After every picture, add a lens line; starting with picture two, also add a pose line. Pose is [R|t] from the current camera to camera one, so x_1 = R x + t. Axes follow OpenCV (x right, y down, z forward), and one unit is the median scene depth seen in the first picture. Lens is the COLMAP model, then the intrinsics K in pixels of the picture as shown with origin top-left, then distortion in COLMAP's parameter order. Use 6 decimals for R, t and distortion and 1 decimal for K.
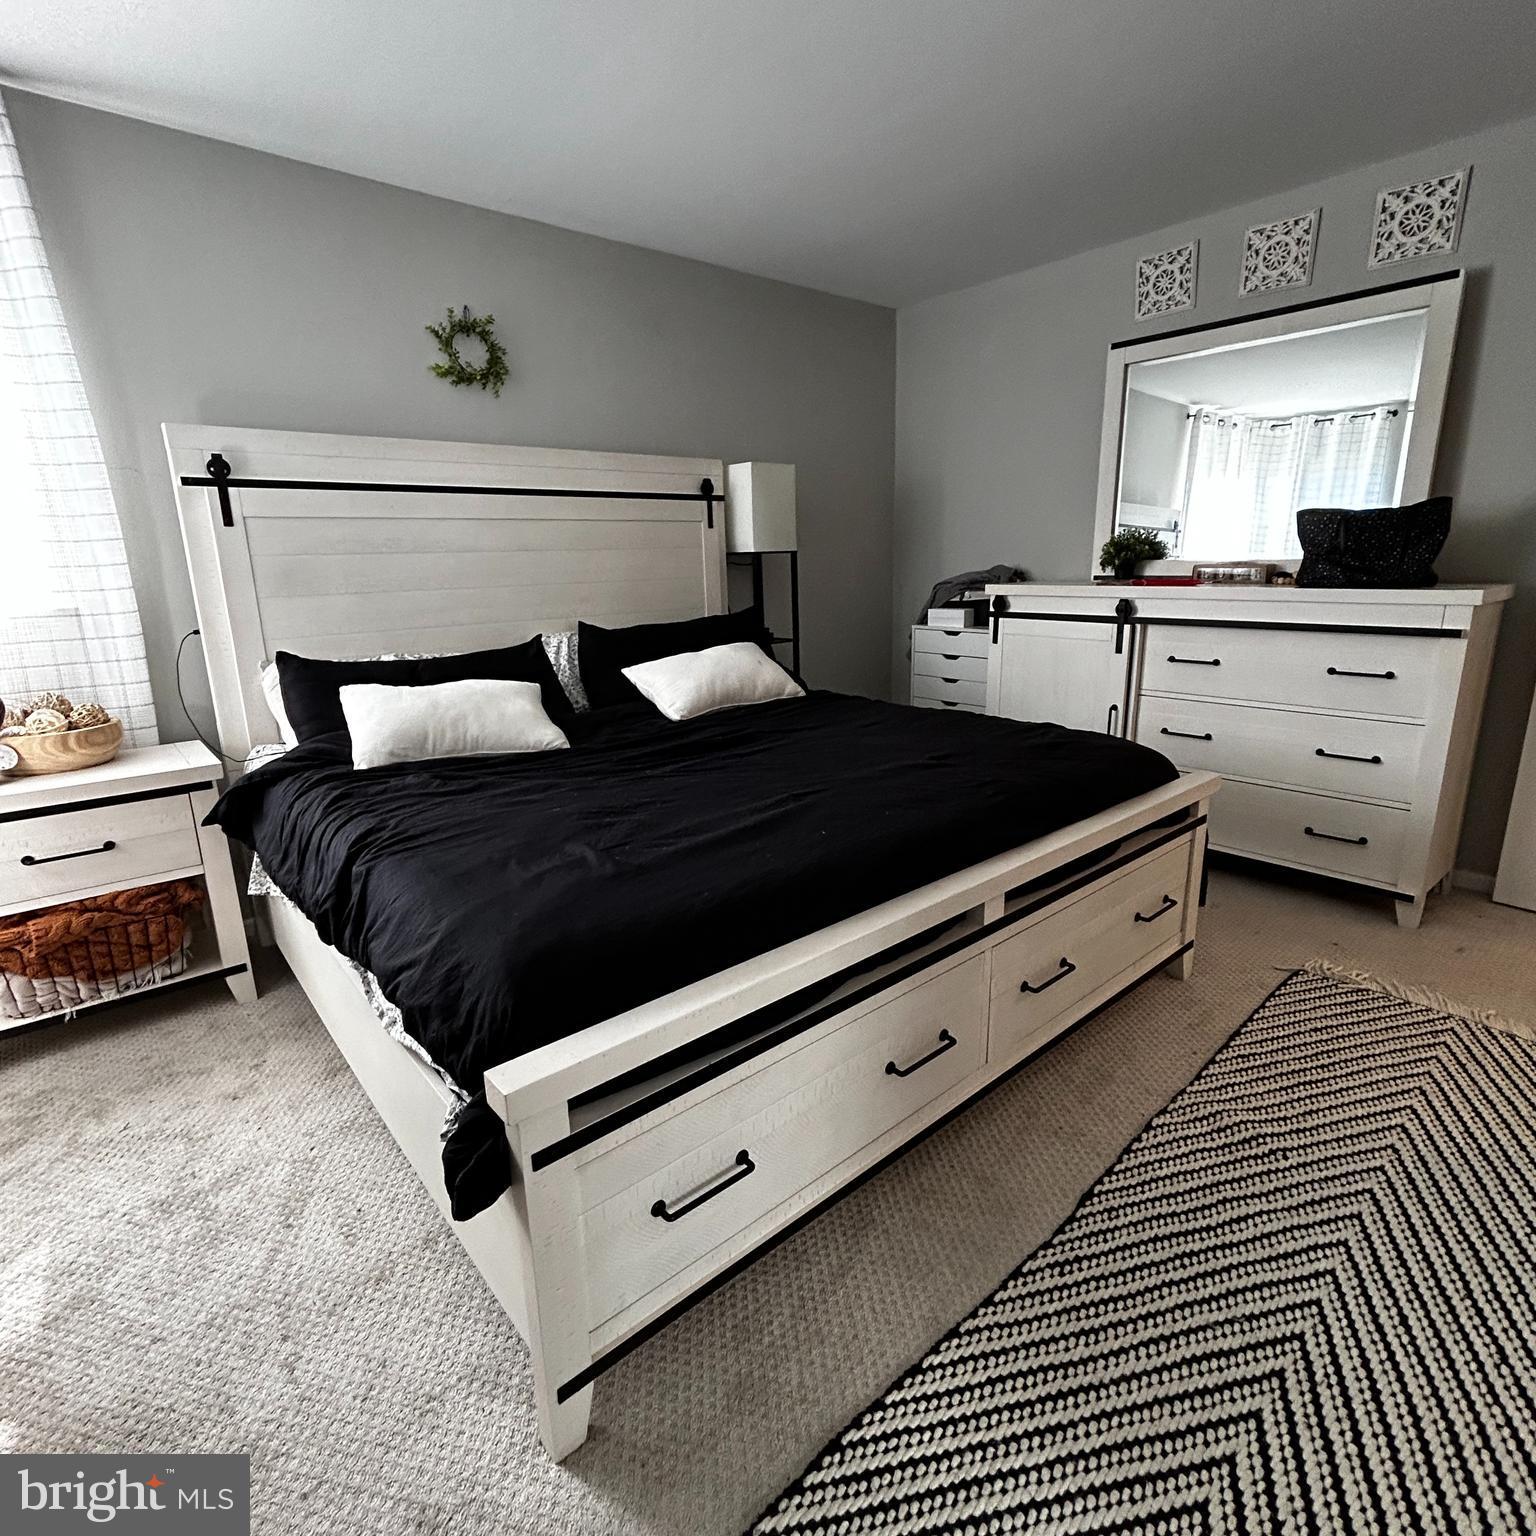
lens RADIAL K [[838.6, 0, 765.1], [0, 838.6, 760.9], [0, 0, 1]] dist [-0.014883, 0.009332]
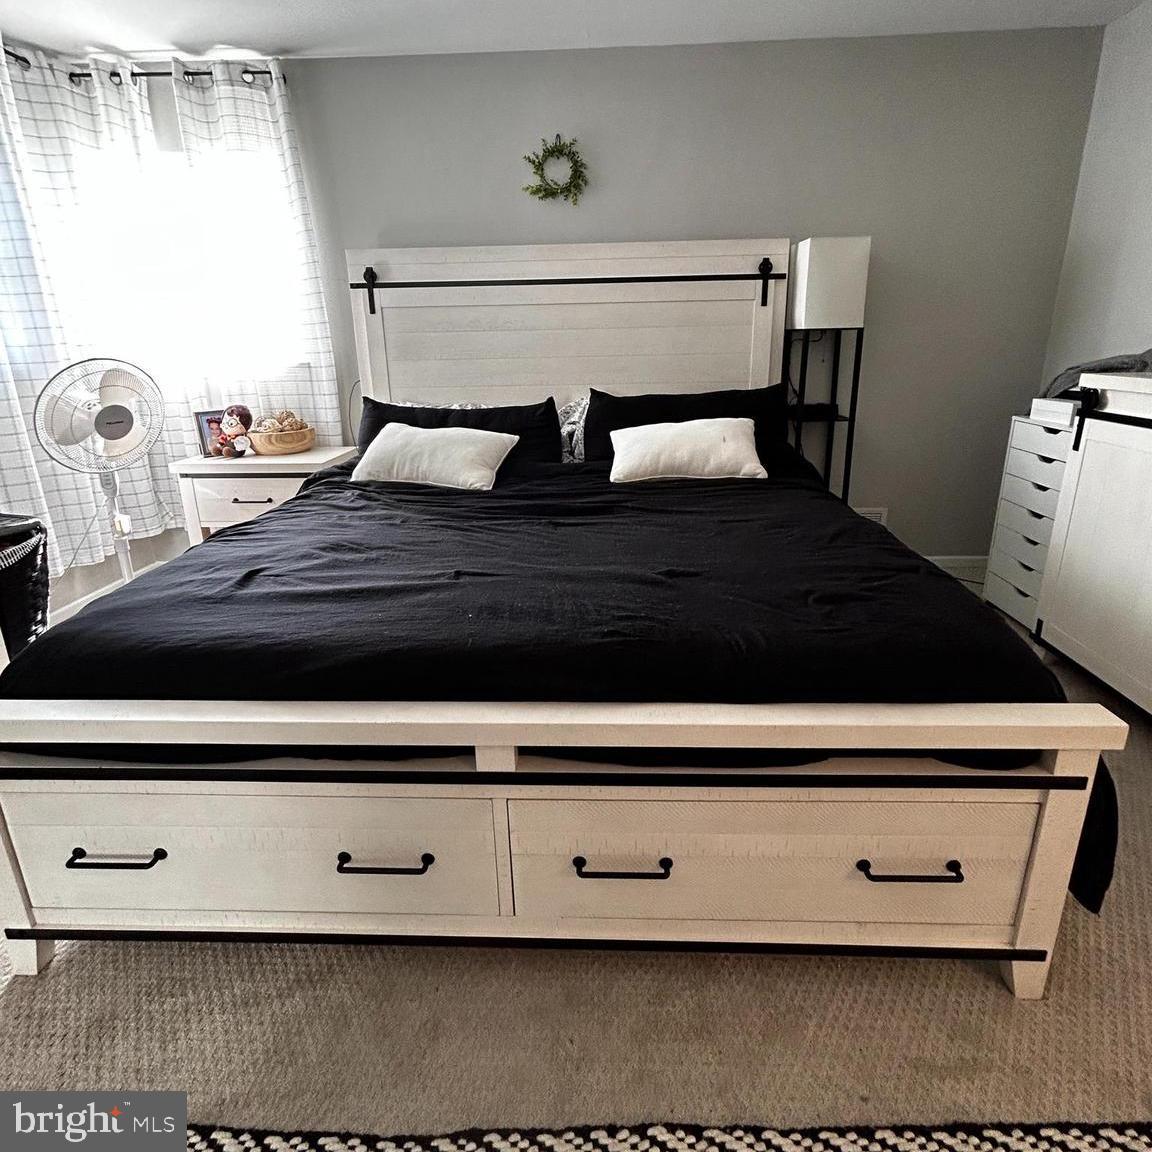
lens RADIAL K [[613.0, 0, 579.1], [0, 613.0, 522.5], [0, 0, 1]] dist [-0.003261, 0.001529]
pose [[0.735976, 0.205297, -0.645130, 0.395919], [-0.160753, 0.978654, 0.128042, -0.090007], [0.657646, 0.009471, 0.753268, 0.328558]]
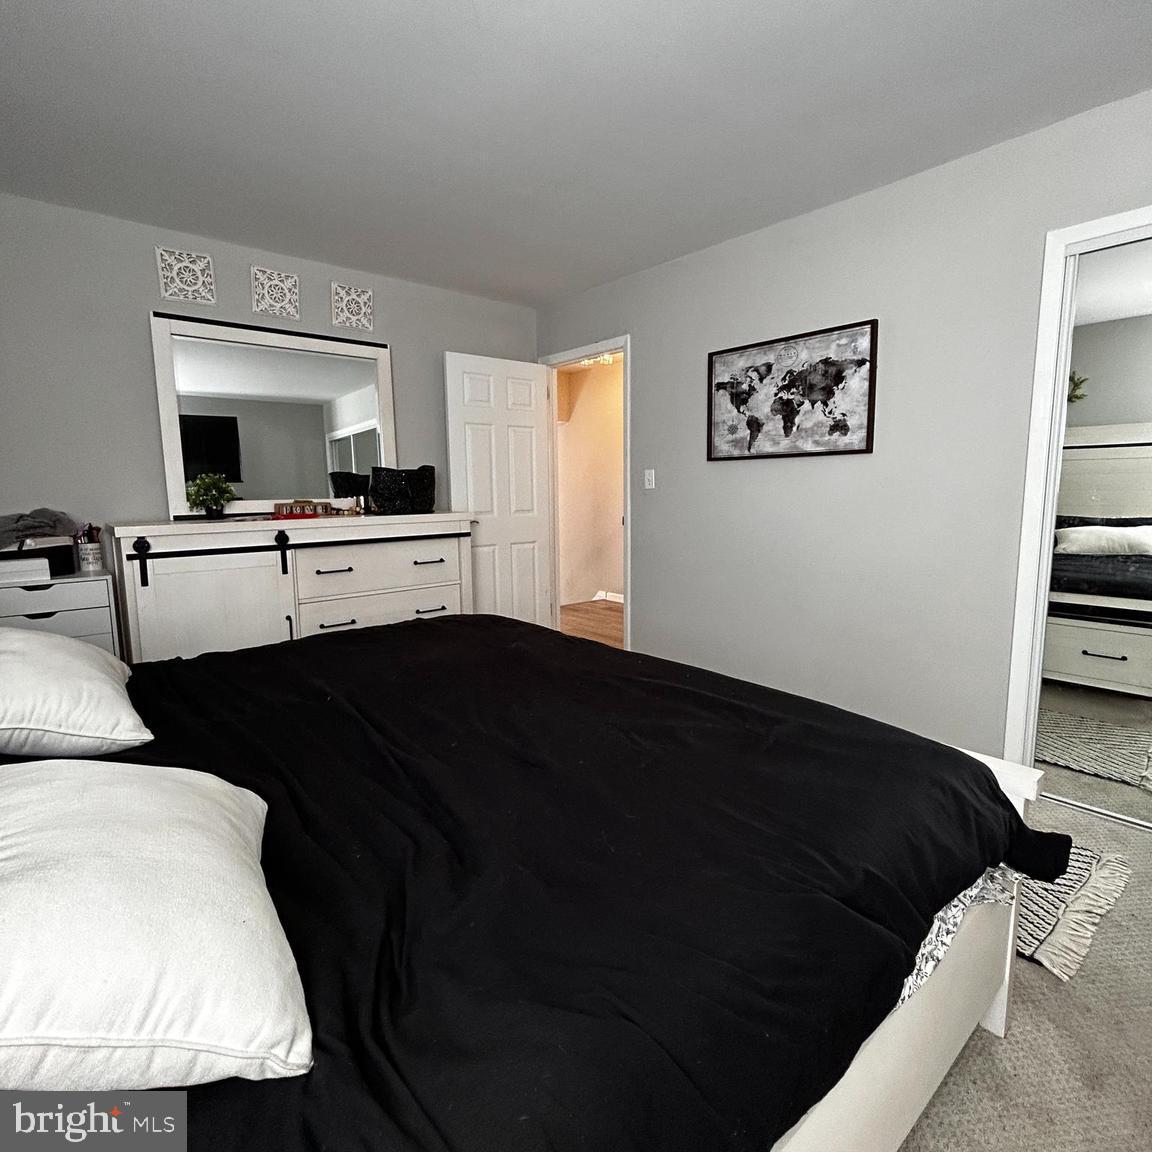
lens RADIAL K [[629.0, 0, 573.8], [0, 629.0, 570.7], [0, 0, 1]] dist [-0.014883, 0.009332]
pose [[-0.003005, -0.111915, 0.993713, -0.553291], [0.245513, 0.963220, 0.109224, -0.145156], [-0.969389, 0.244297, 0.024582, 0.632244]]
